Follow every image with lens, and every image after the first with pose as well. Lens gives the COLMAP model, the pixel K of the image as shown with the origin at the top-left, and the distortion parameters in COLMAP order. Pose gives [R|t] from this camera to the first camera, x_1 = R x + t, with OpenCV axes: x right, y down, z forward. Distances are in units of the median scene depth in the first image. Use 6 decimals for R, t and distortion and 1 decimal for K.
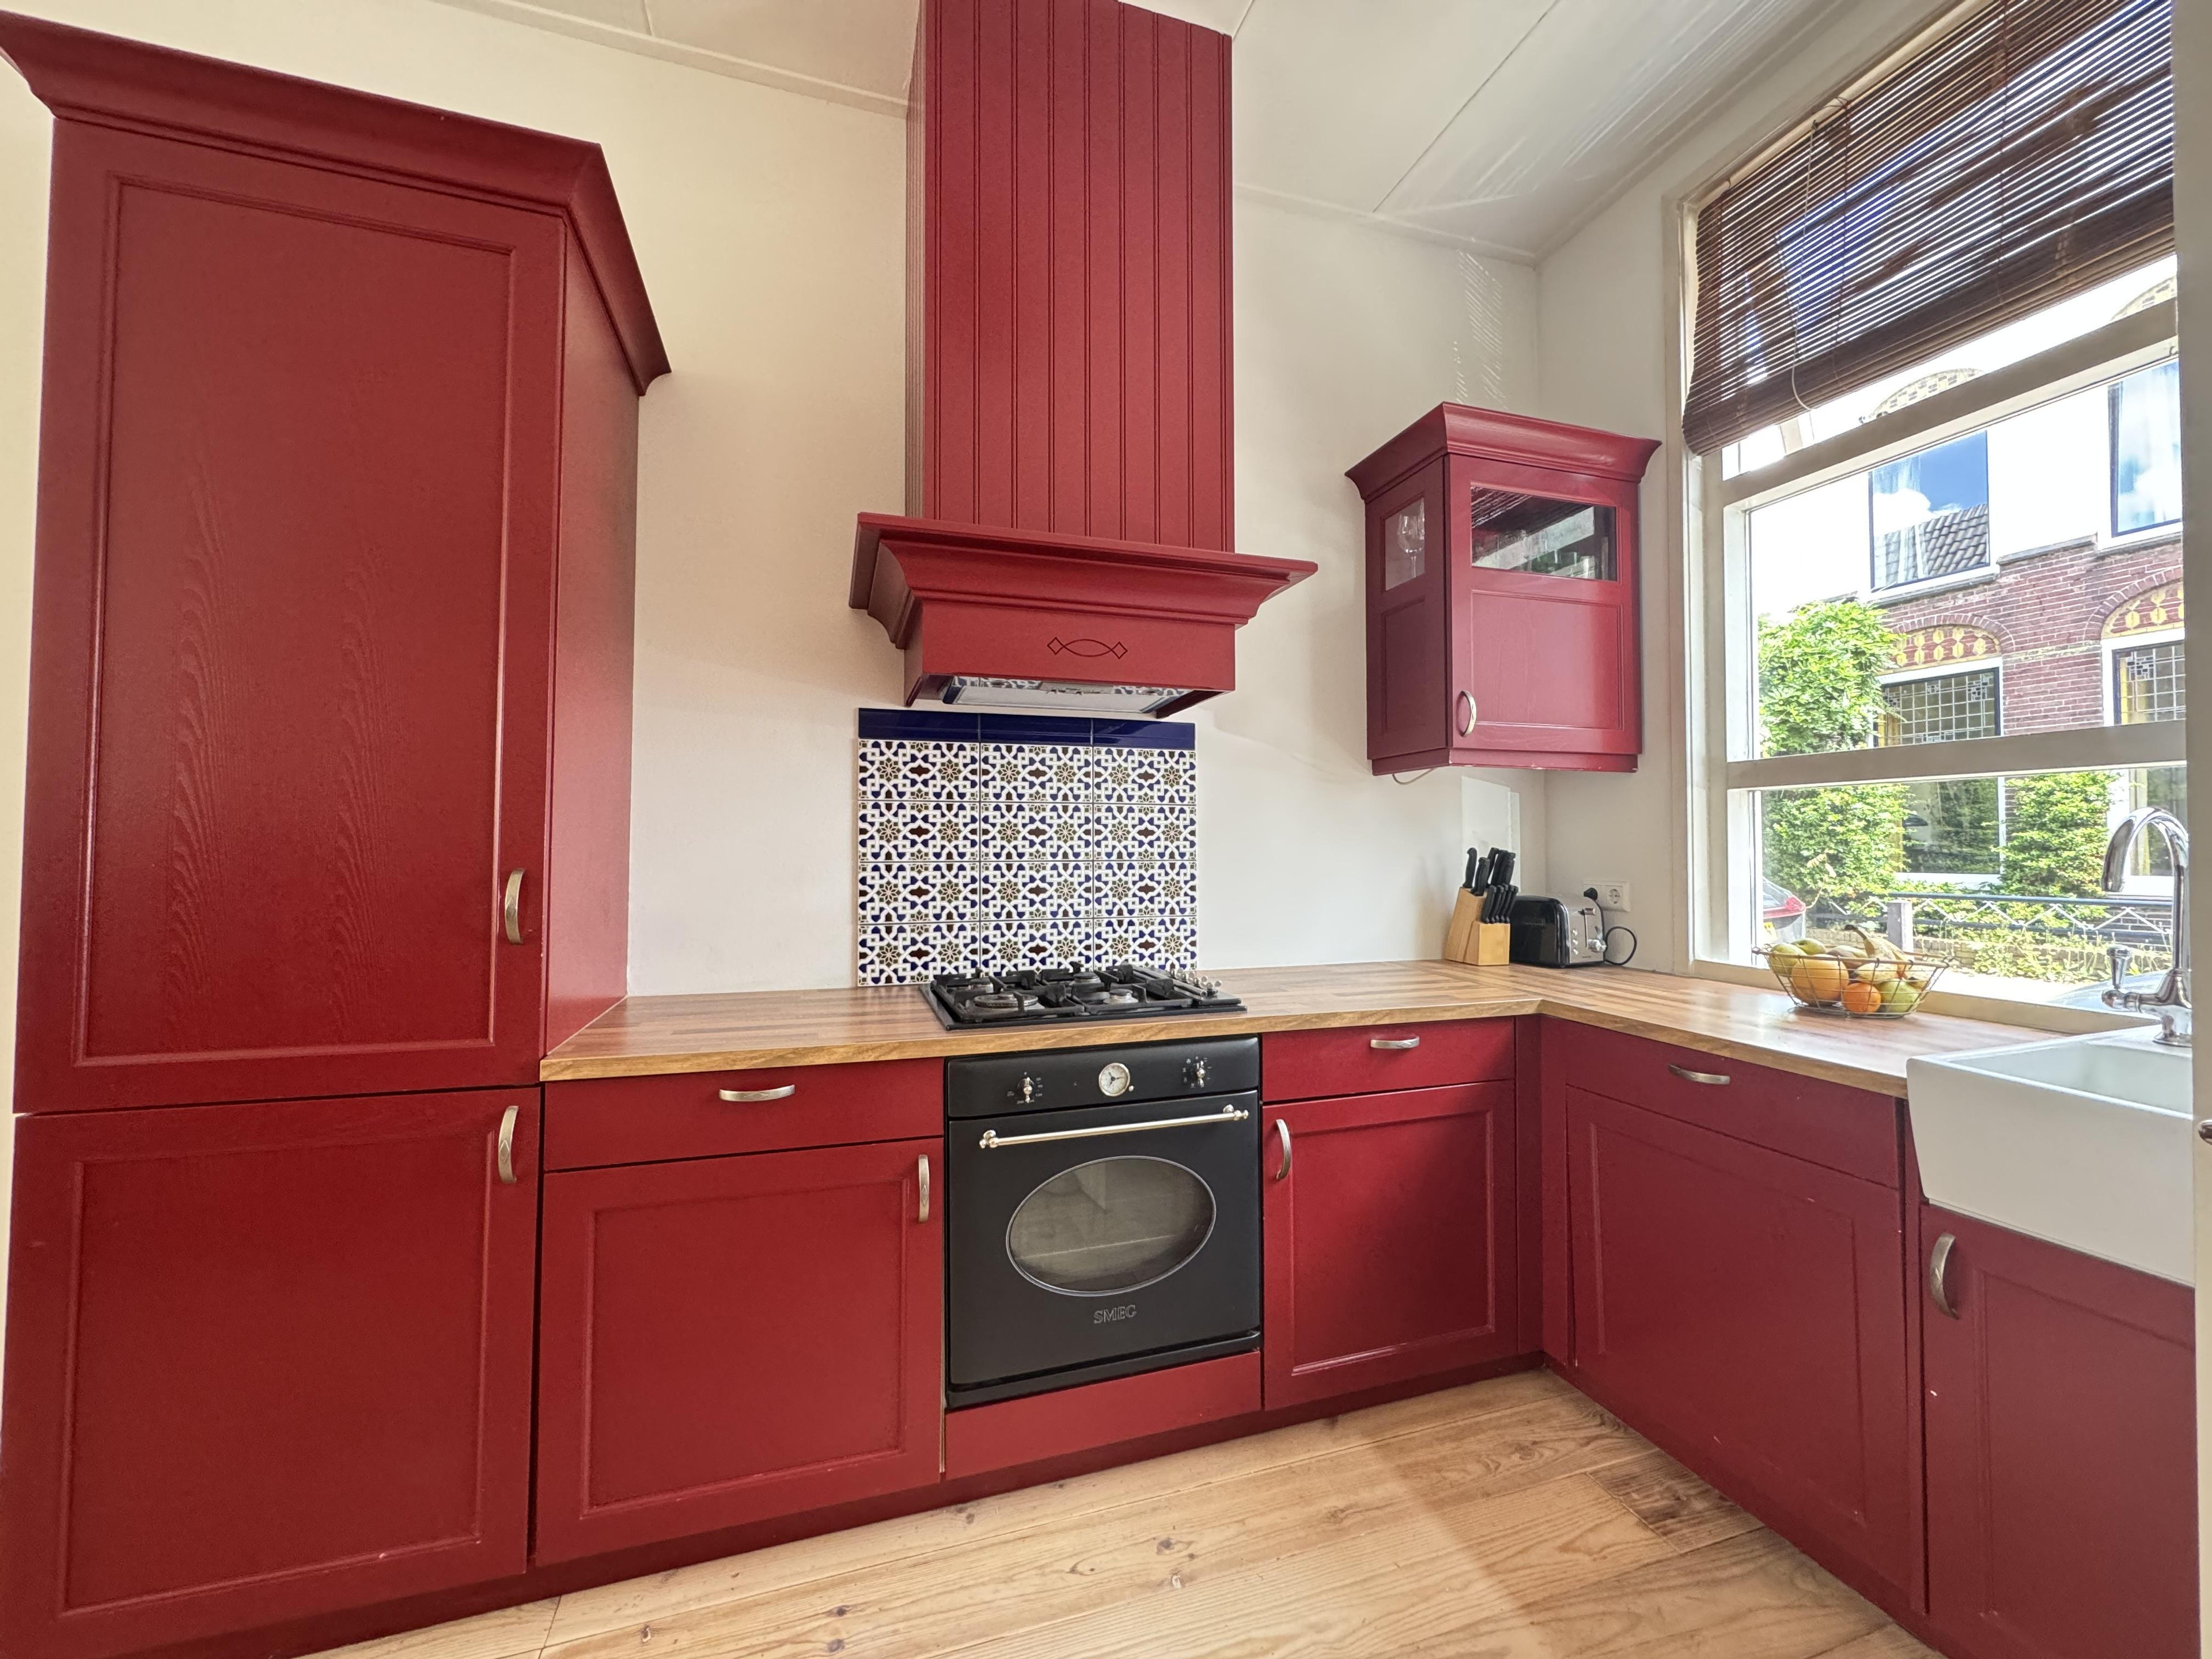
lens RADIAL K [[878.8, 0, 1106.3], [0, 878.8, 830.2], [0, 0, 1]] dist [-0.002329, -0.000304]
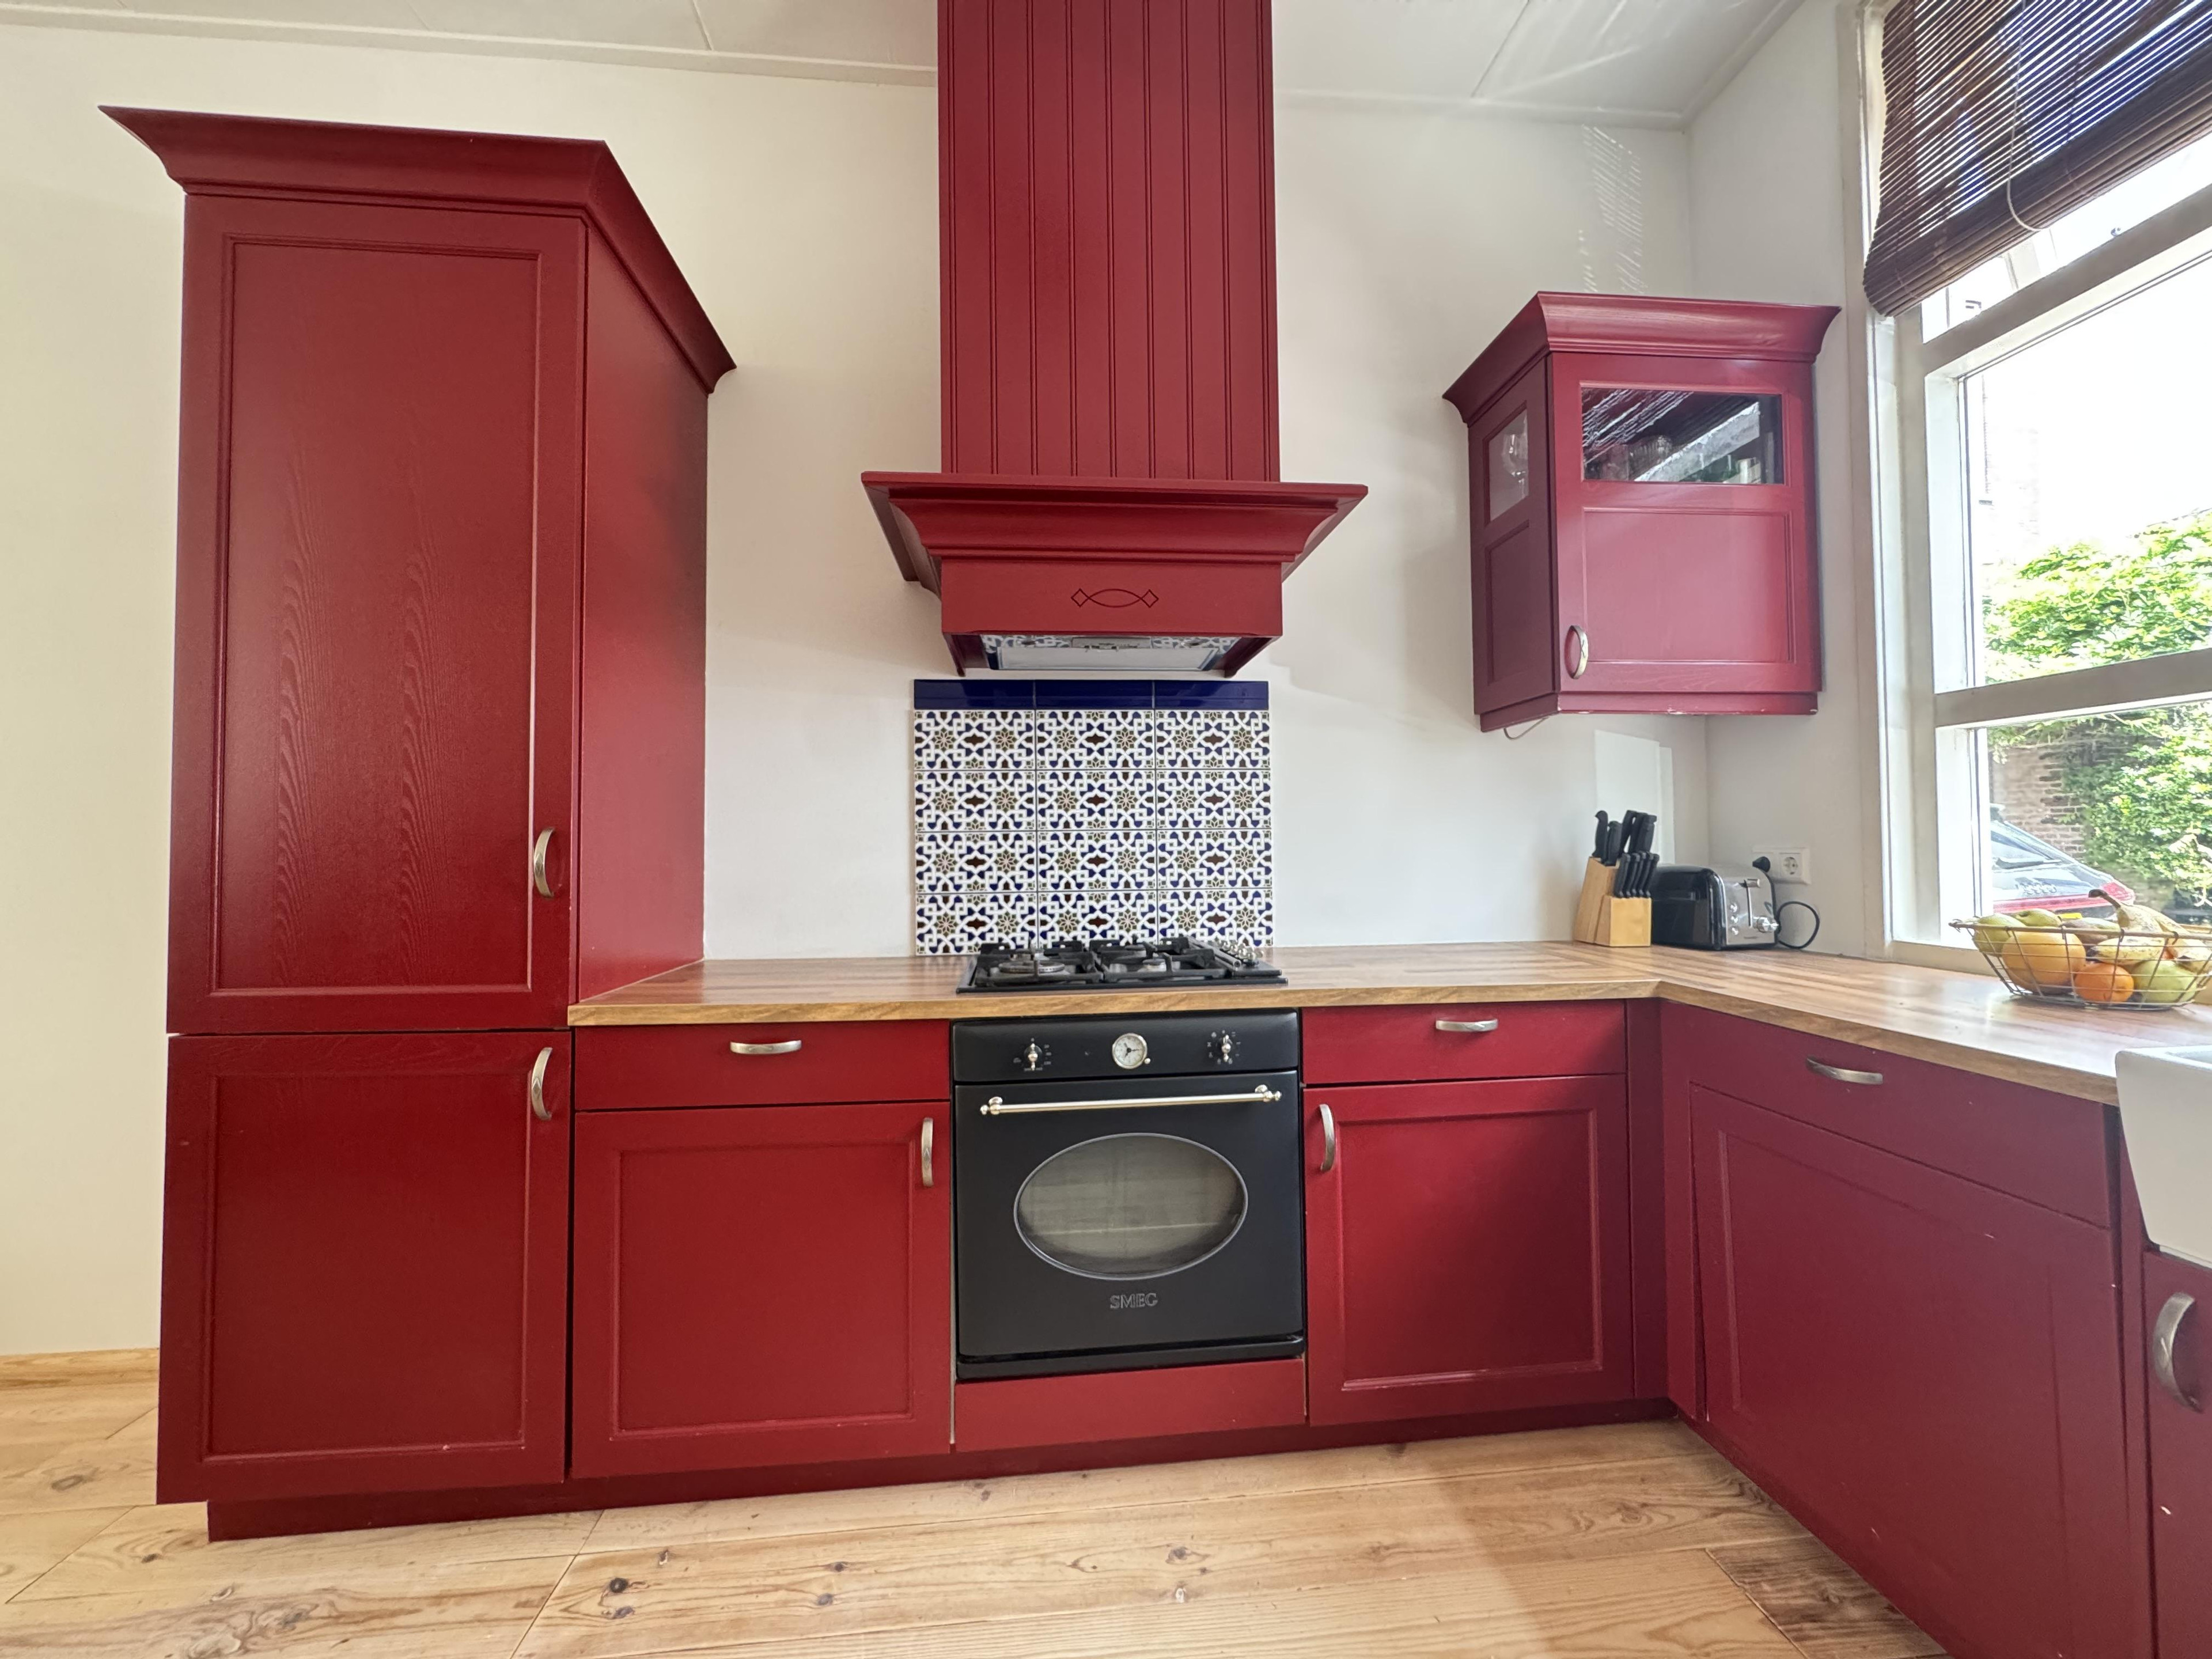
lens RADIAL K [[881.7, 0, 1106.0], [0, 881.7, 829.5], [0, 0, 1]] dist [-0.003646, 0.000025]
pose [[0.976843, -0.014893, -0.213437, 0.141269], [0.015296, 0.999883, 0.000235, 0.035042], [0.213408, -0.003494, 0.976957, 0.056803]]
